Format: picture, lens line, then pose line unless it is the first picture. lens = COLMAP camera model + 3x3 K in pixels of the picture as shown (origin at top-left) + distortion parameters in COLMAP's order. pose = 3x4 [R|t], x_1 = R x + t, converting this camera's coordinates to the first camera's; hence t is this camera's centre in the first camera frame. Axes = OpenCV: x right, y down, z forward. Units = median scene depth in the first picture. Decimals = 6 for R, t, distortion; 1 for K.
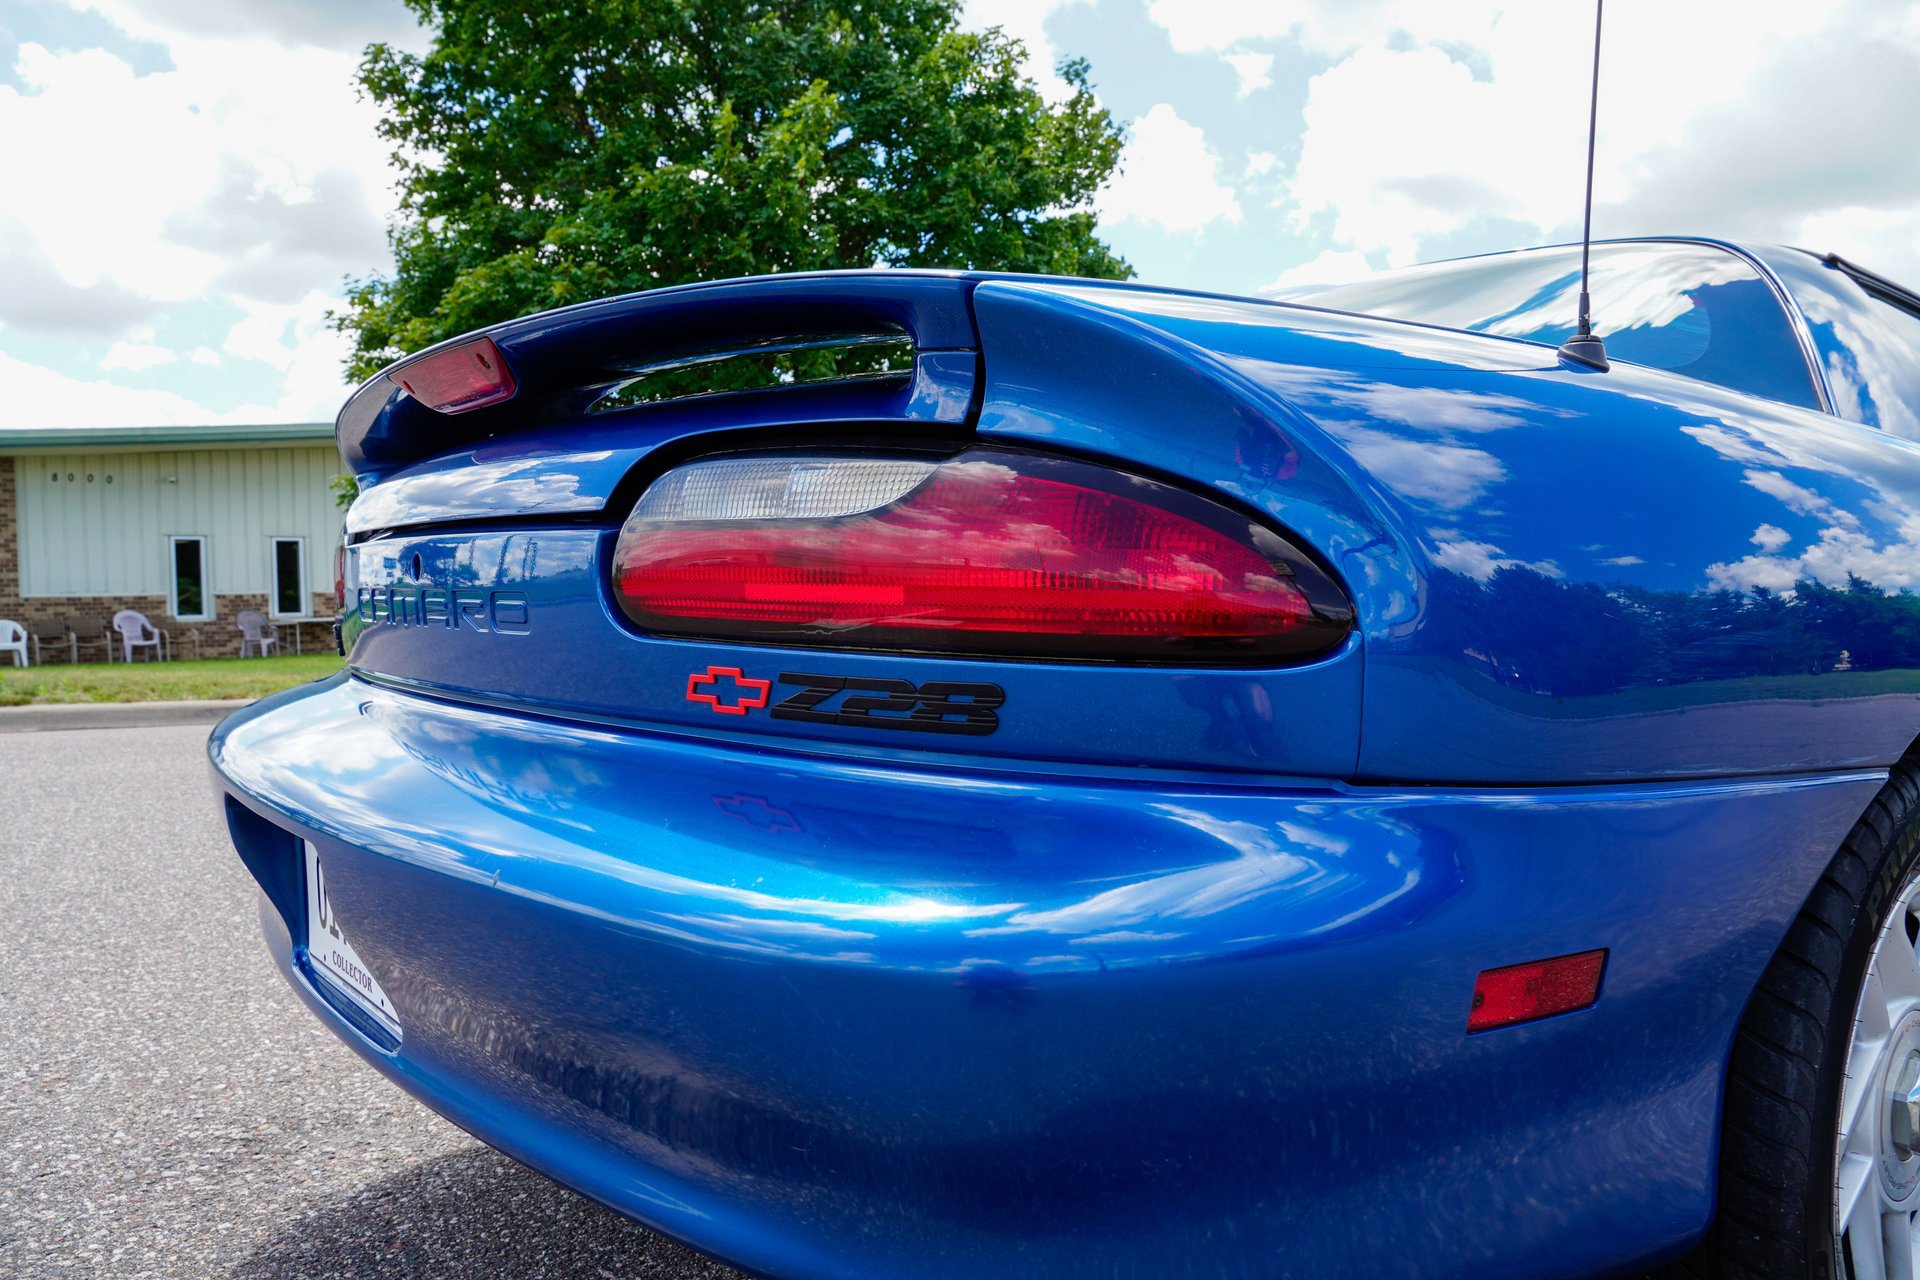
lens RADIAL K [[1437.6, 0, 961.5], [0, 1437.6, 626.5], [0, 0, 1]] dist [-0.127892, 0.090343]
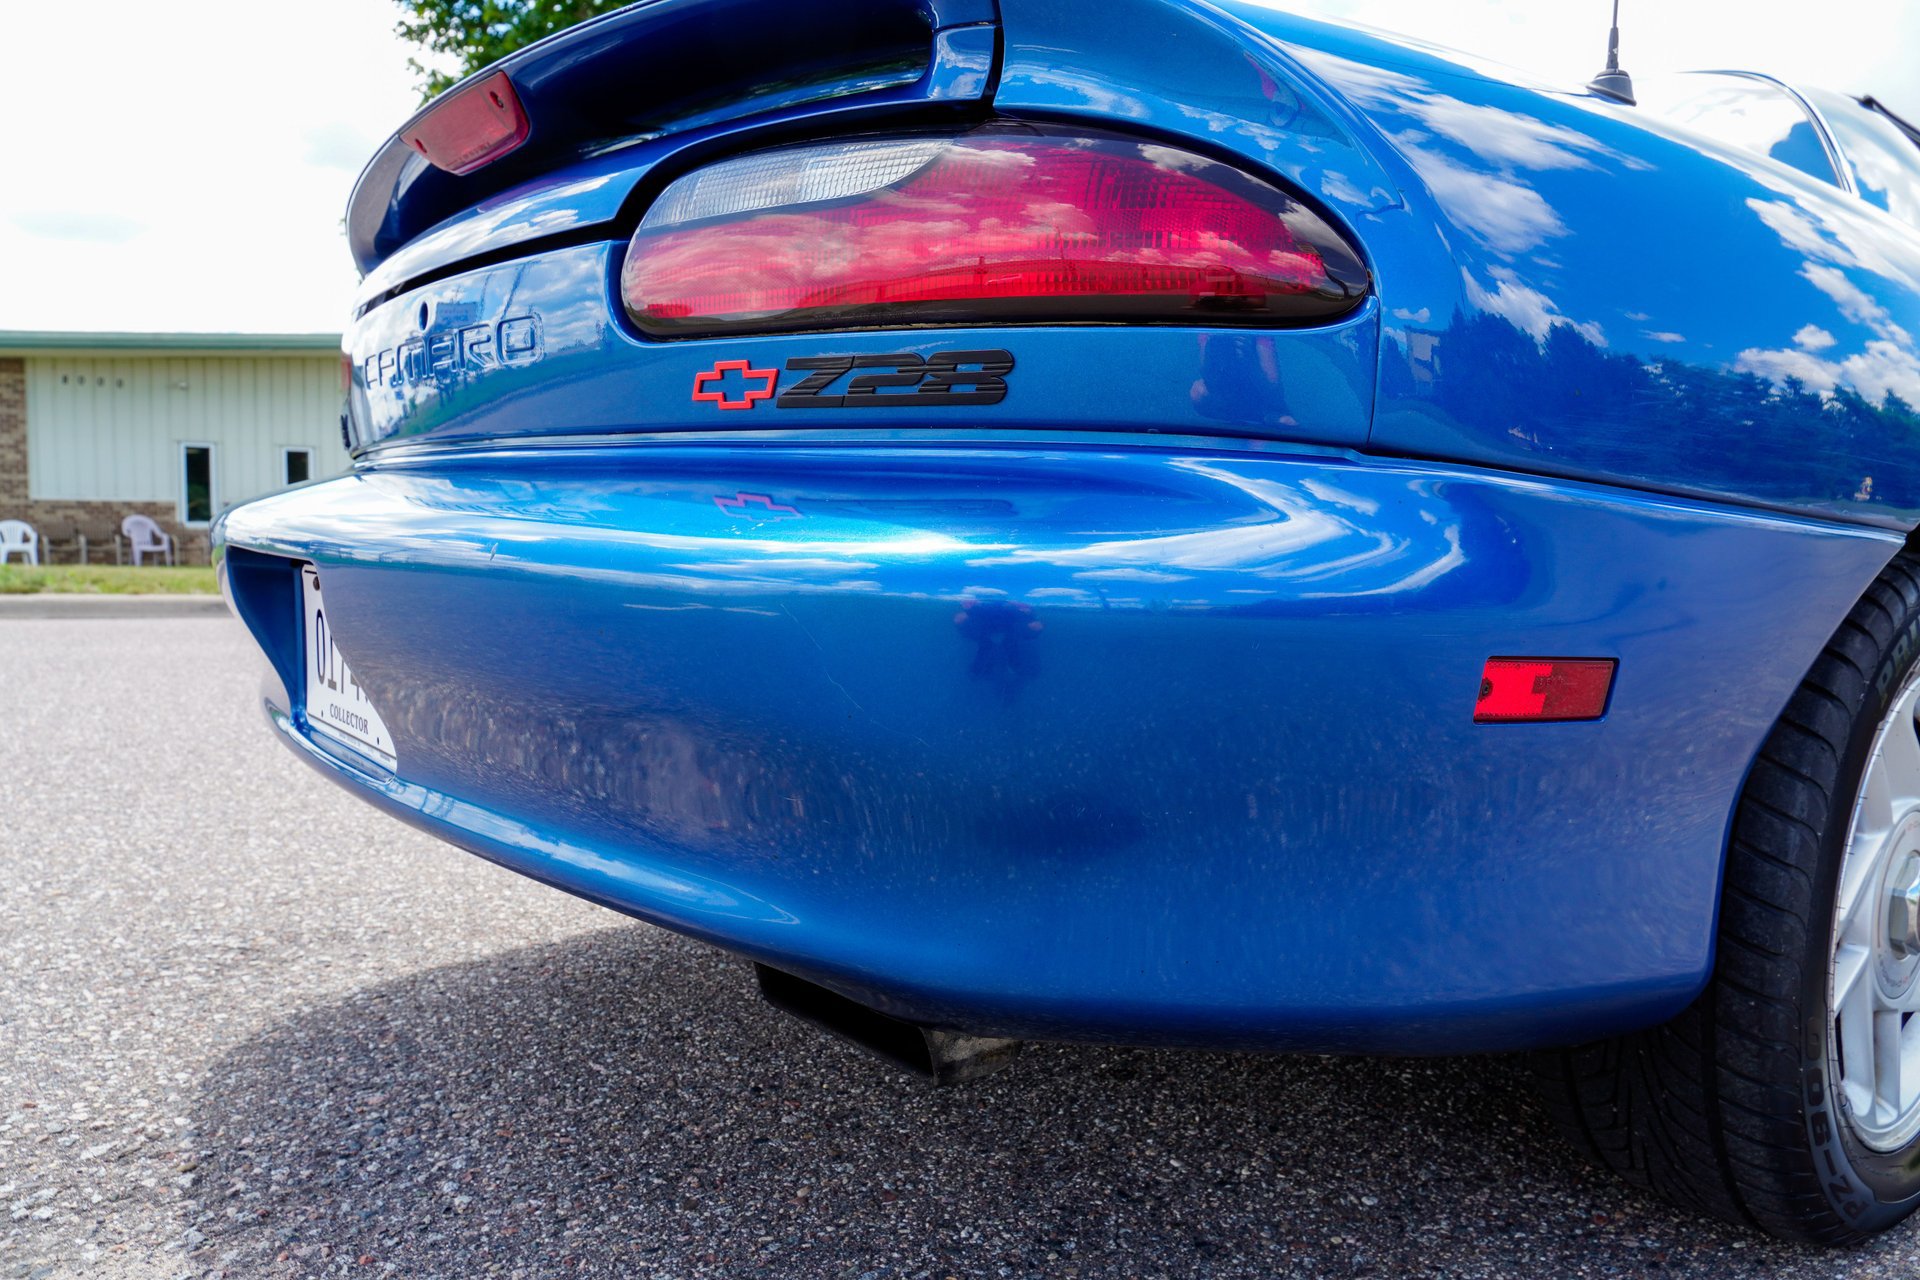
lens RADIAL K [[1440.2, 0, 963.4], [0, 1440.2, 621.5], [0, 0, 1]] dist [-0.131212, 0.093311]
pose [[0.999560, 0.029420, -0.003848, 0.001542], [-0.029237, 0.998729, 0.041048, 0.069474], [0.005051, -0.040918, 0.999150, 0.003011]]
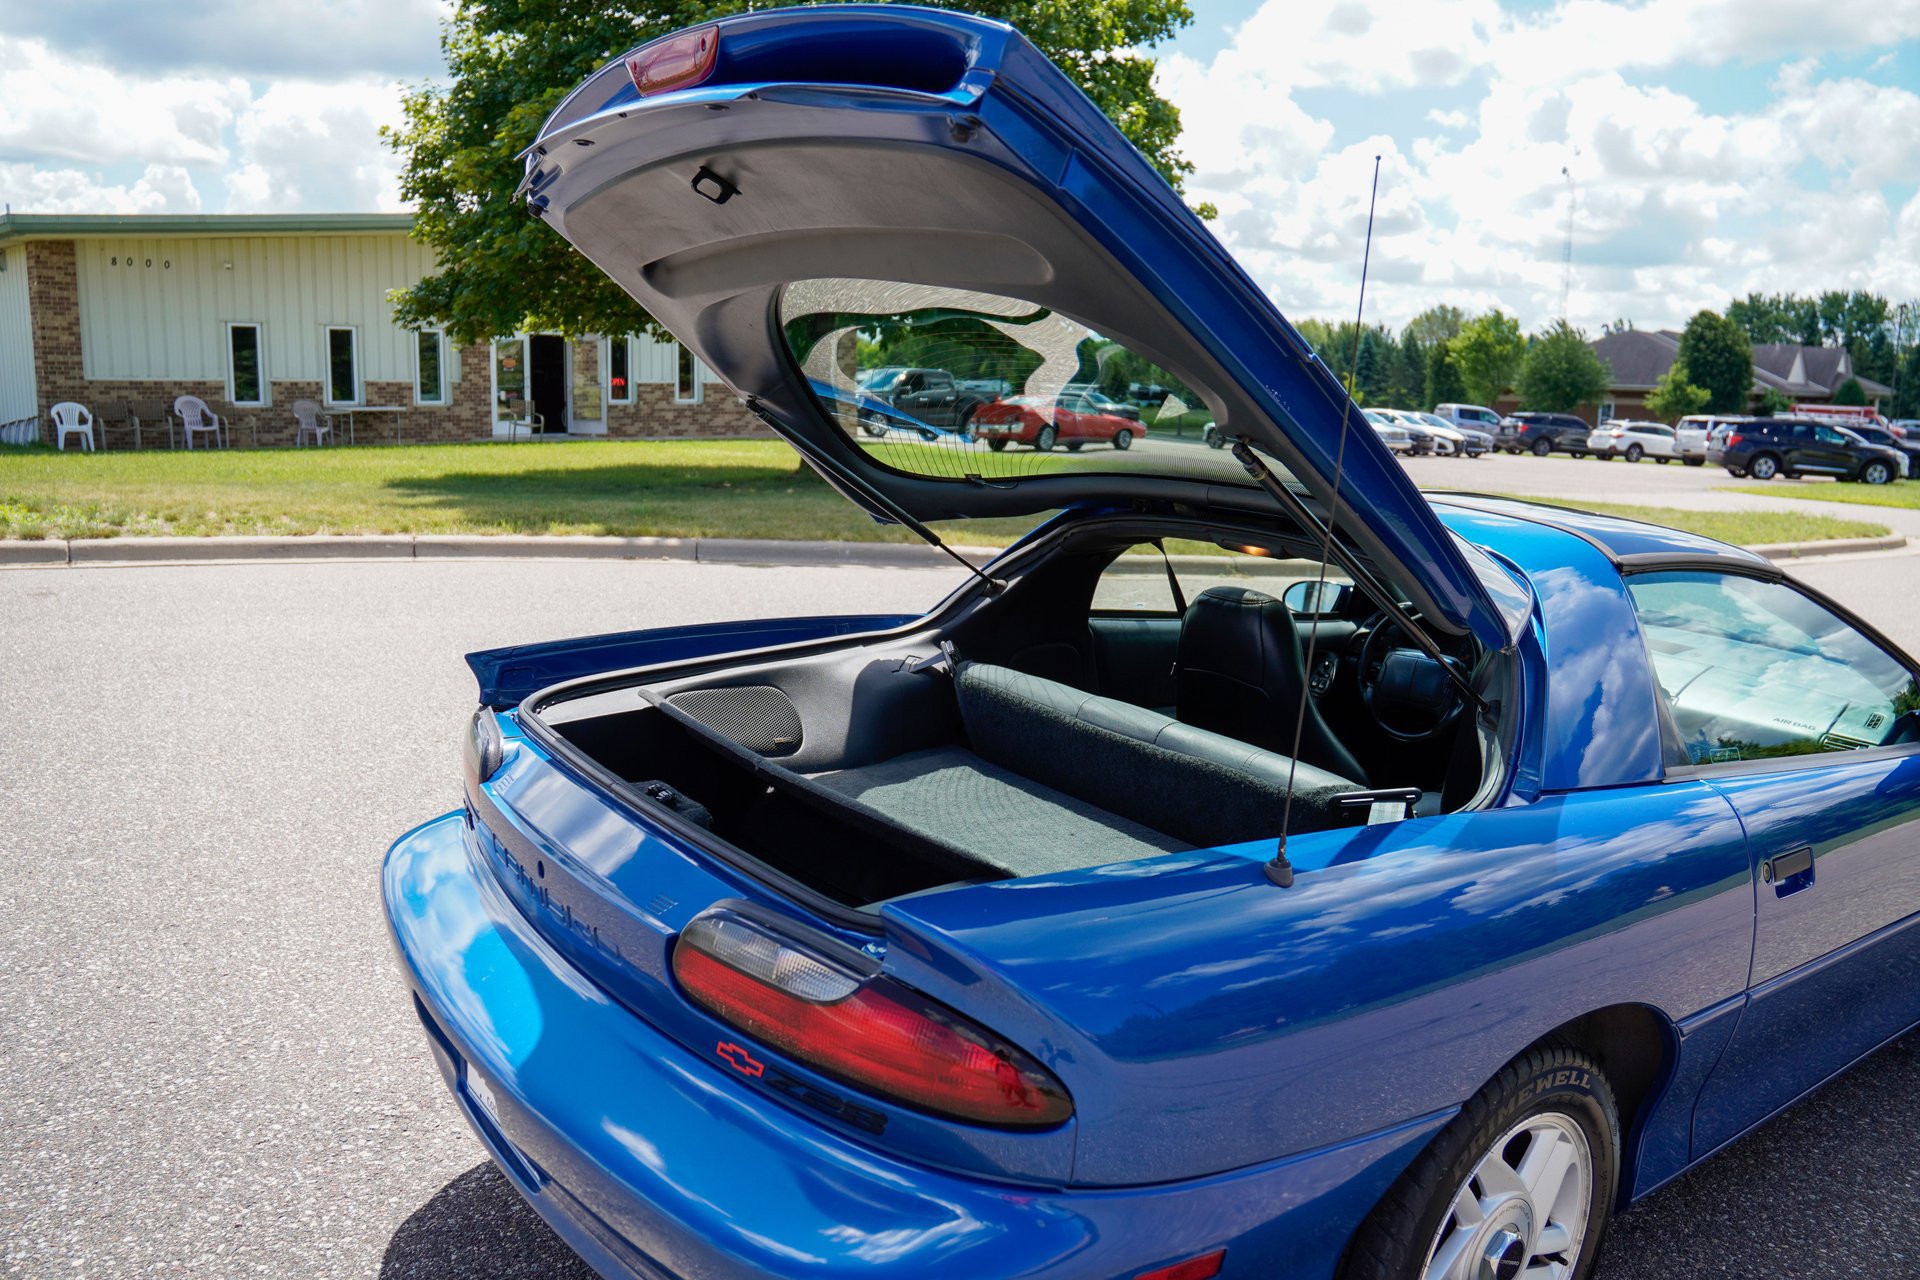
lens RADIAL K [[1437.6, 0, 961.5], [0, 1437.6, 626.5], [0, 0, 1]] dist [-0.127892, 0.090343]
pose [[0.998243, 0.054148, -0.024075, 0.049761], [-0.049858, 0.987022, 0.152650, -0.318655], [0.032028, -0.151182, 0.987987, -0.257470]]
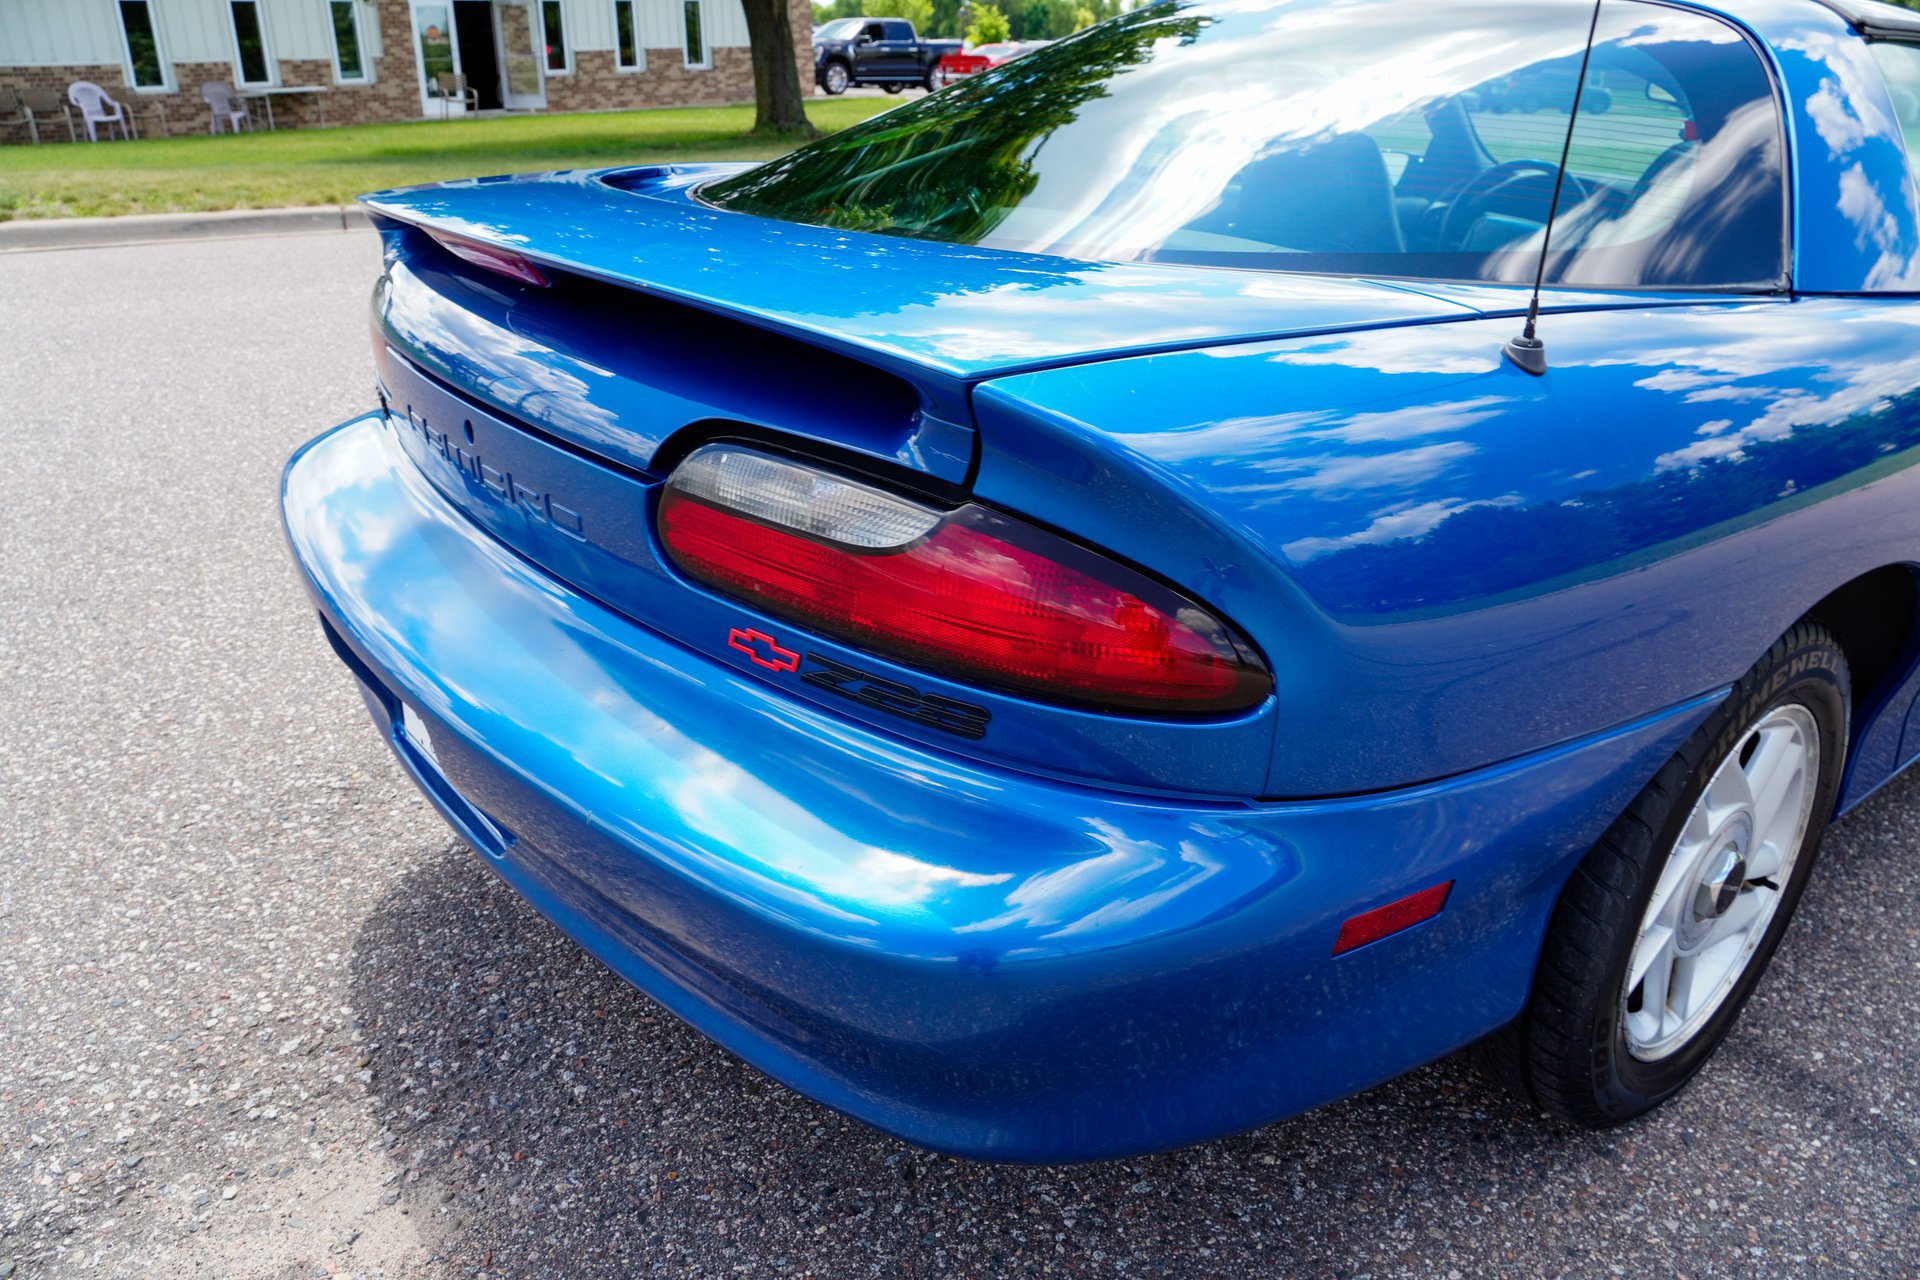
lens RADIAL K [[1437.3, 0, 963.6], [0, 1437.3, 638.4], [0, 0, 1]] dist [-0.129528, 0.091506]
pose [[0.999831, 0.017774, 0.004751, -0.000429], [-0.018272, 0.929076, 0.369436, -0.176979], [0.002152, -0.369460, 0.929244, -0.051428]]
